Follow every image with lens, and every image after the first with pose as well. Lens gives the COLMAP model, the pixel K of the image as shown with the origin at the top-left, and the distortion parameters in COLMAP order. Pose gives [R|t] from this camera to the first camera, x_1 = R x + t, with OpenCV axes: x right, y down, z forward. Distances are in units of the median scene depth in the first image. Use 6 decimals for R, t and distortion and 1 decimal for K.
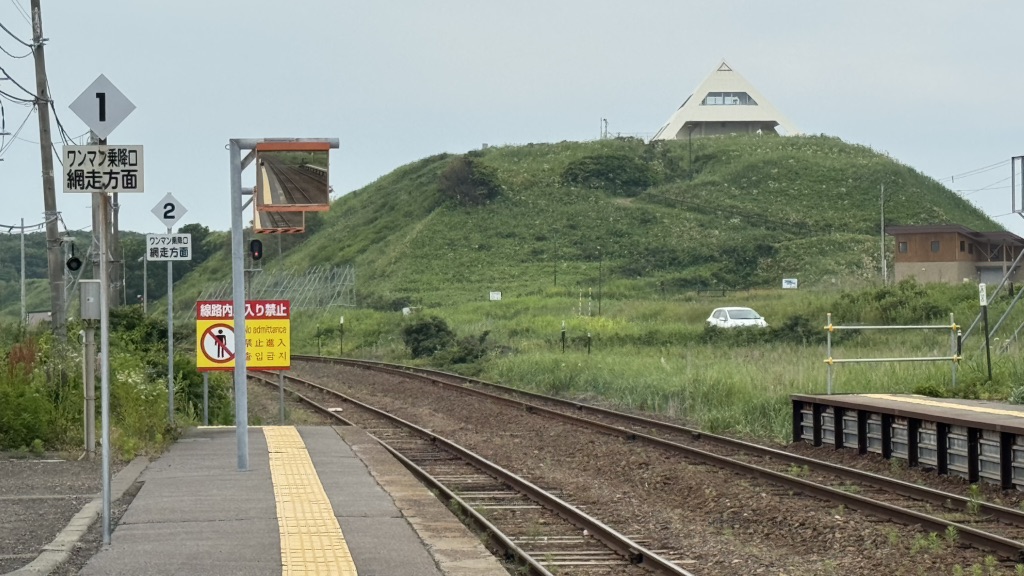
lens RADIAL K [[2805.2, 0, 511.8], [0, 2805.2, 281.5], [0, 0, 1]] dist [0.154496, 0.000000]
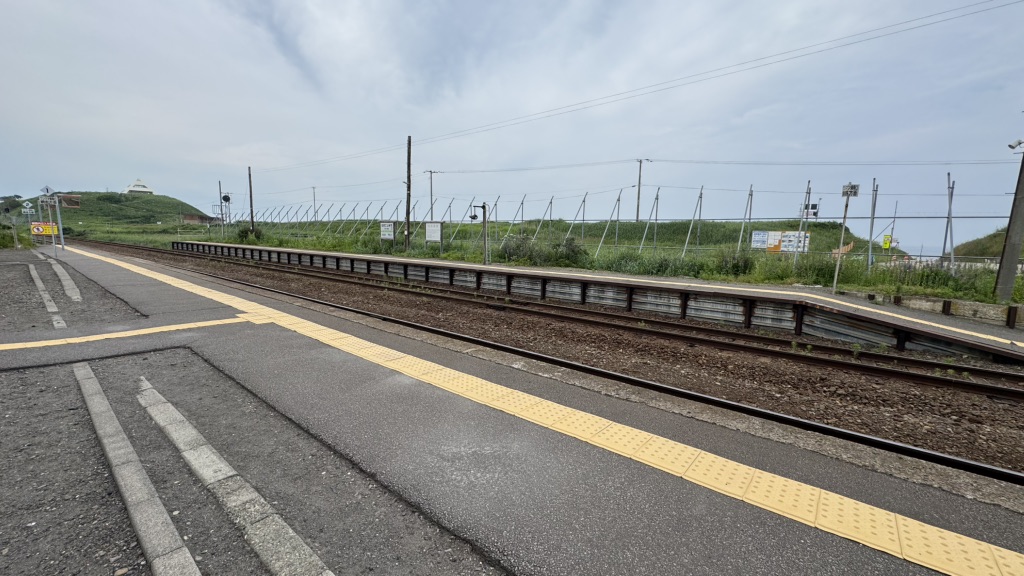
lens RADIAL K [[406.5, 0, 512.1], [0, 406.5, 286.1], [0, 0, 1]] dist [-0.004793, 0.001274]
pose [[0.685829, -0.067875, 0.724591, -0.037981], [-0.034327, 0.991516, 0.125370, 0.000719], [-0.726953, -0.110855, 0.677680, -0.154457]]
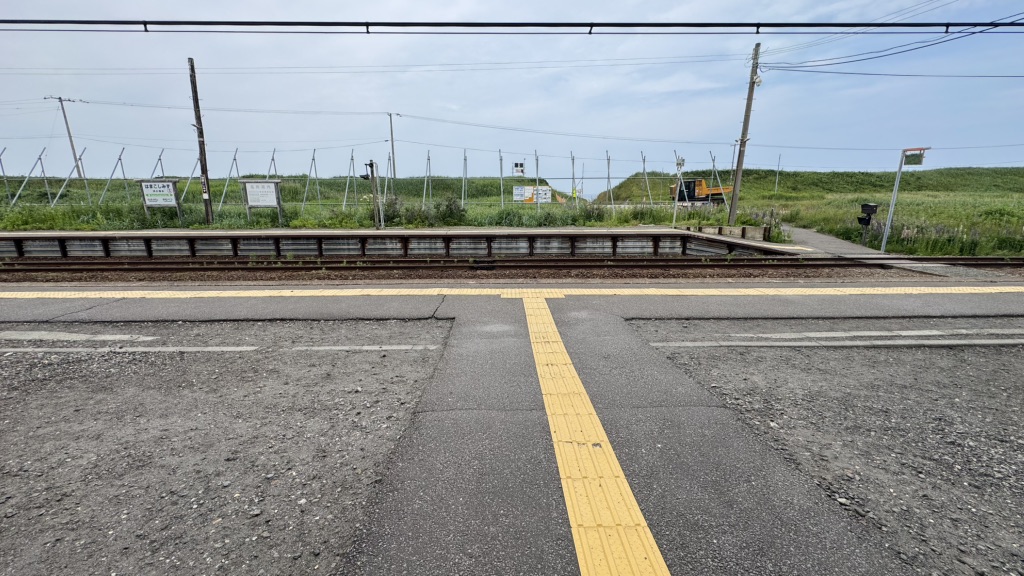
lens RADIAL K [[406.5, 0, 516.3], [0, 406.5, 283.2], [0, 0, 1]] dist [-0.004793, 0.001274]
pose [[0.048560, -0.208998, 0.976710, -0.119114], [-0.009147, 0.977729, 0.209671, 0.000245], [-0.998778, -0.019115, 0.045567, -0.012705]]
